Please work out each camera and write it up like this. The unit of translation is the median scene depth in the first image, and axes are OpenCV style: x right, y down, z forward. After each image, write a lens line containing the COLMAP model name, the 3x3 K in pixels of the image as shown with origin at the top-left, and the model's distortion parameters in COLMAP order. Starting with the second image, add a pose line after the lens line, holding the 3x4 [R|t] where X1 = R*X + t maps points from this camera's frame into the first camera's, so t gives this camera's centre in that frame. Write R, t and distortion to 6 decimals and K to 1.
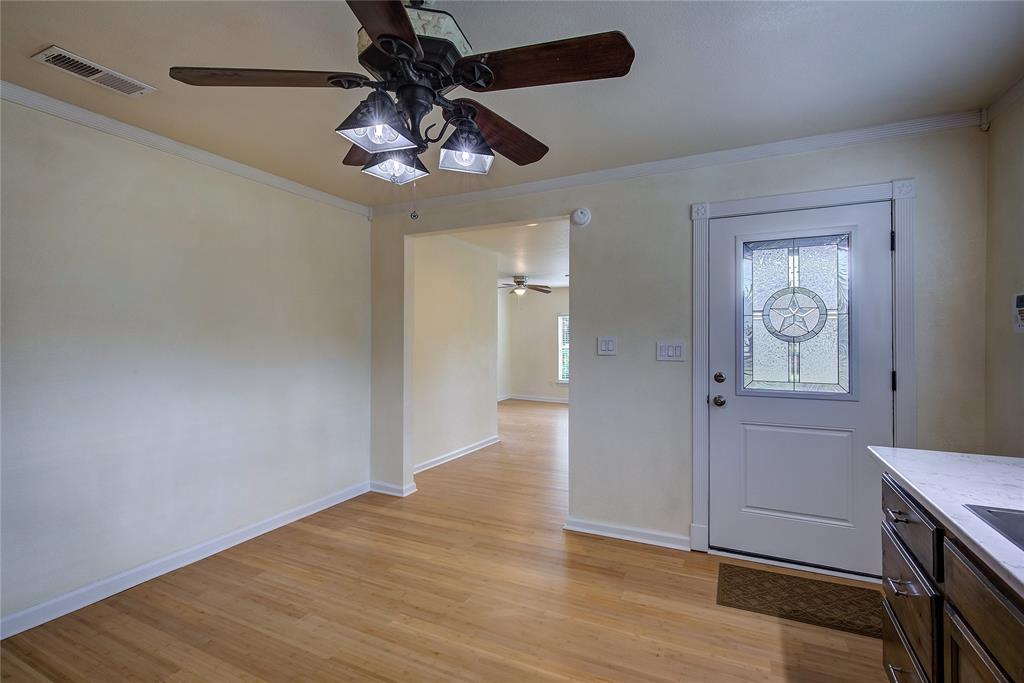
lens RADIAL K [[480.0, 0, 515.6], [0, 480.0, 329.3], [0, 0, 1]] dist [0.000063, 0.000164]
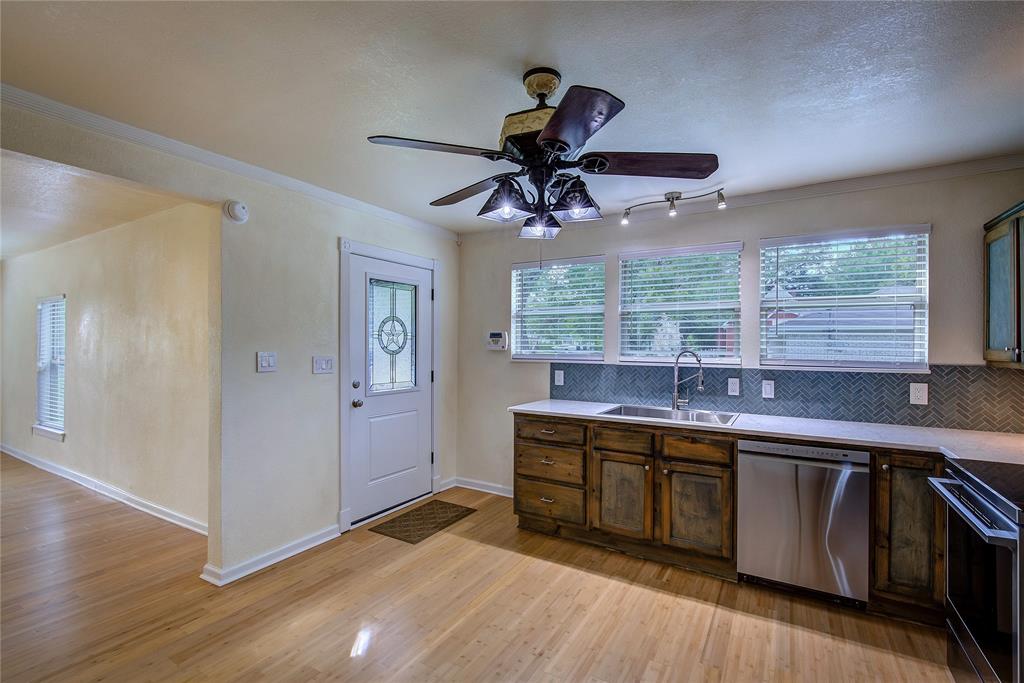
lens RADIAL K [[467.7, 0, 515.2], [0, 467.7, 345.9], [0, 0, 1]] dist [-0.002172, 0.000039]
pose [[0.076323, -0.001915, 0.997081, -0.786289], [-0.026791, 0.999633, 0.003971, -0.015154], [-0.996723, -0.027016, 0.076244, 0.535459]]
